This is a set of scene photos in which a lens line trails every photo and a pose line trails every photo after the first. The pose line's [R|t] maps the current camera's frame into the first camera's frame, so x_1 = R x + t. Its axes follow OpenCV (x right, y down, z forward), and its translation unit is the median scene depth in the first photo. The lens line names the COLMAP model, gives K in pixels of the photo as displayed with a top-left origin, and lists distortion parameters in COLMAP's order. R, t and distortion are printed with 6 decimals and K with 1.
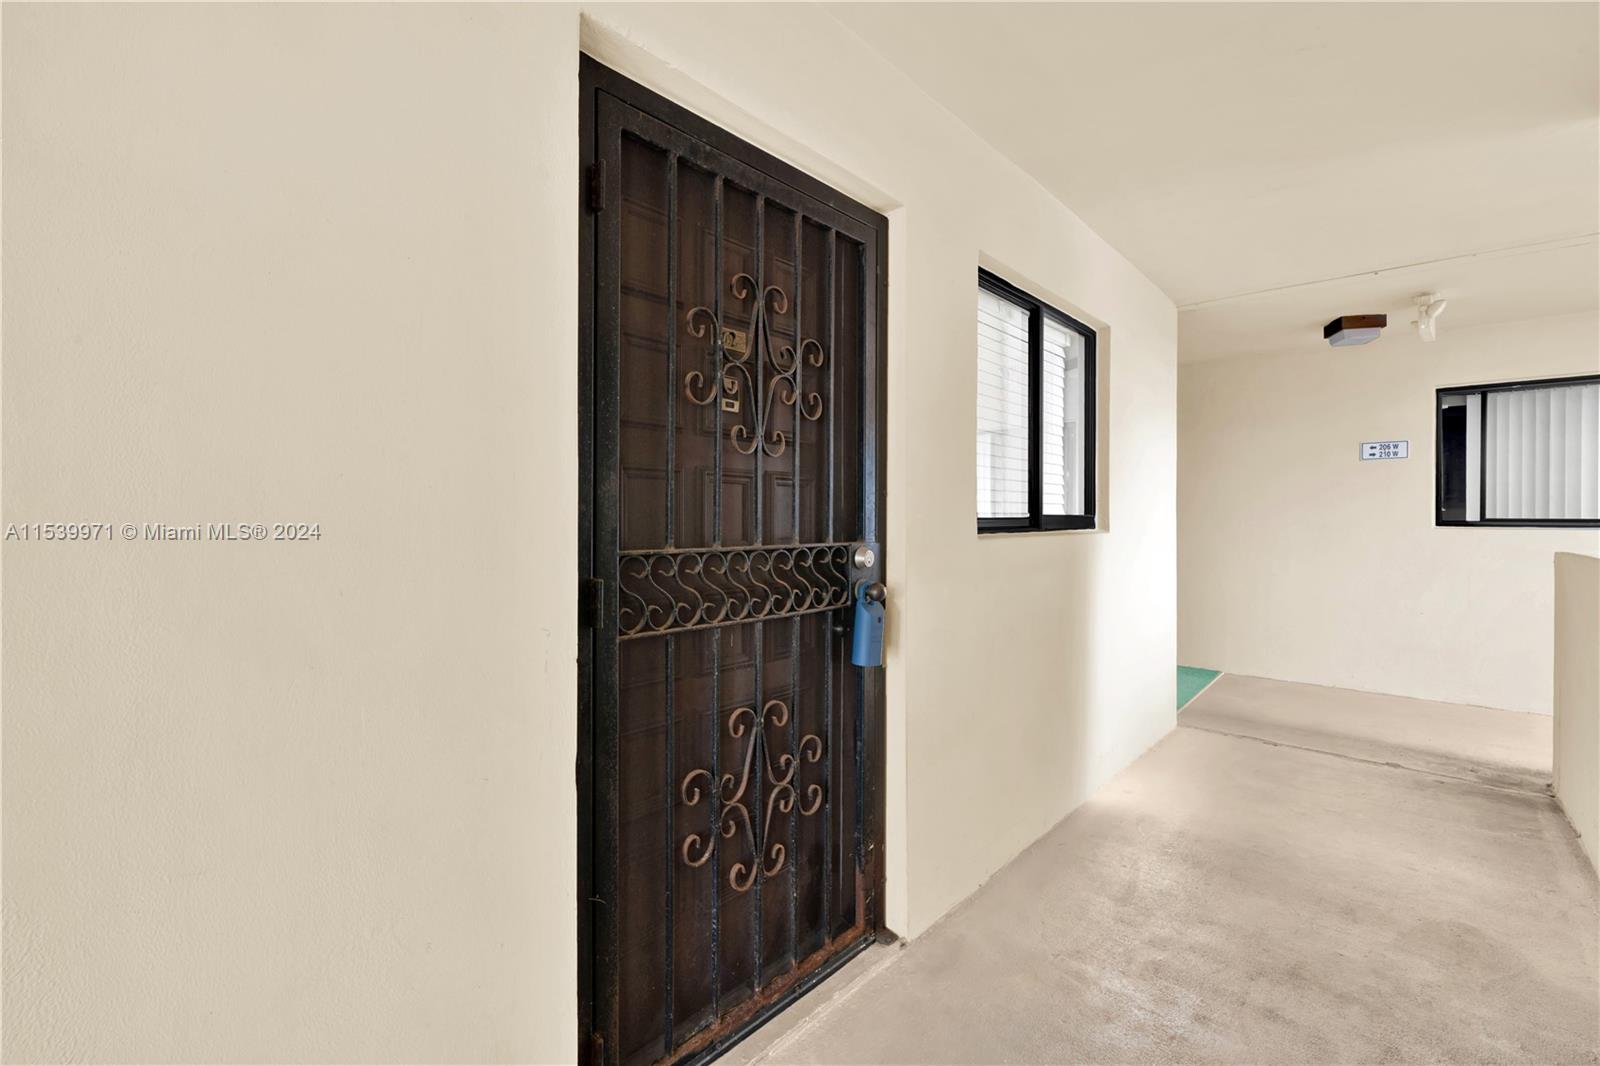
lens RADIAL K [[702.7, 0, 788.7], [0, 702.7, 519.7], [0, 0, 1]] dist [-0.000160, 0.001394]
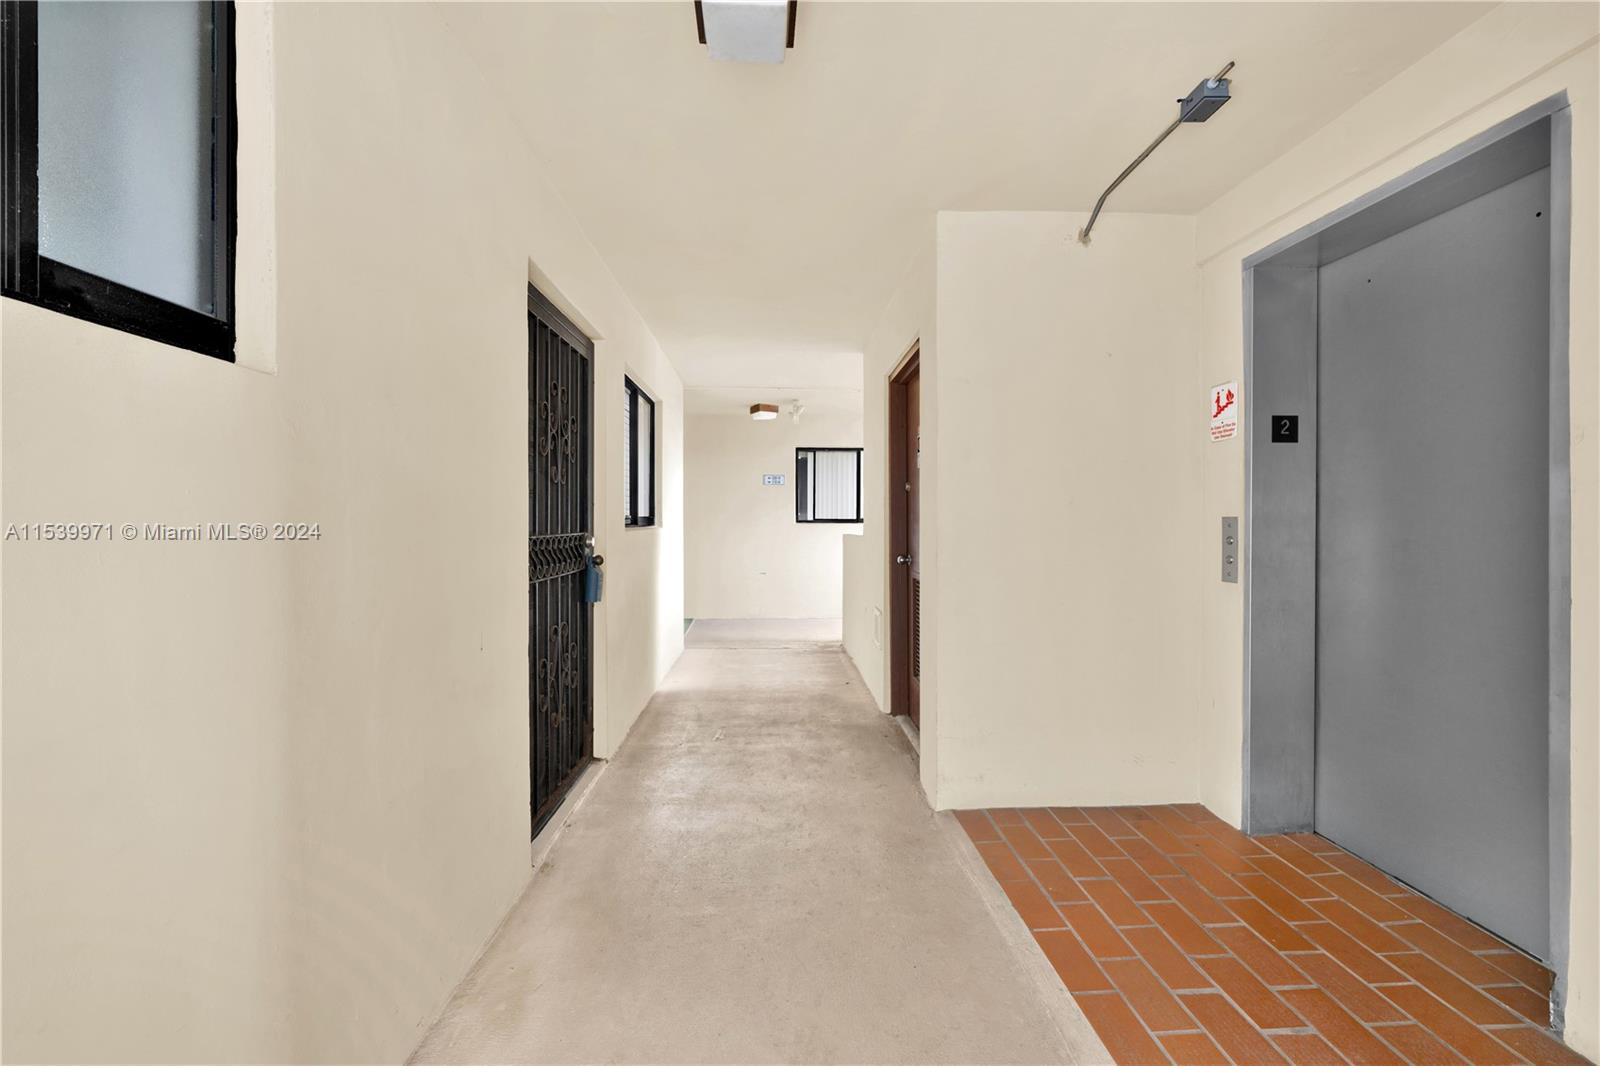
lens RADIAL K [[673.5, 0, 803.8], [0, 673.5, 525.5], [0, 0, 1]] dist [-0.000892, -0.000112]
pose [[0.702051, -0.009720, 0.712060, -0.417184], [0.004934, 0.999949, 0.008786, 0.001884], [-0.712110, -0.002655, 0.702063, -0.323573]]
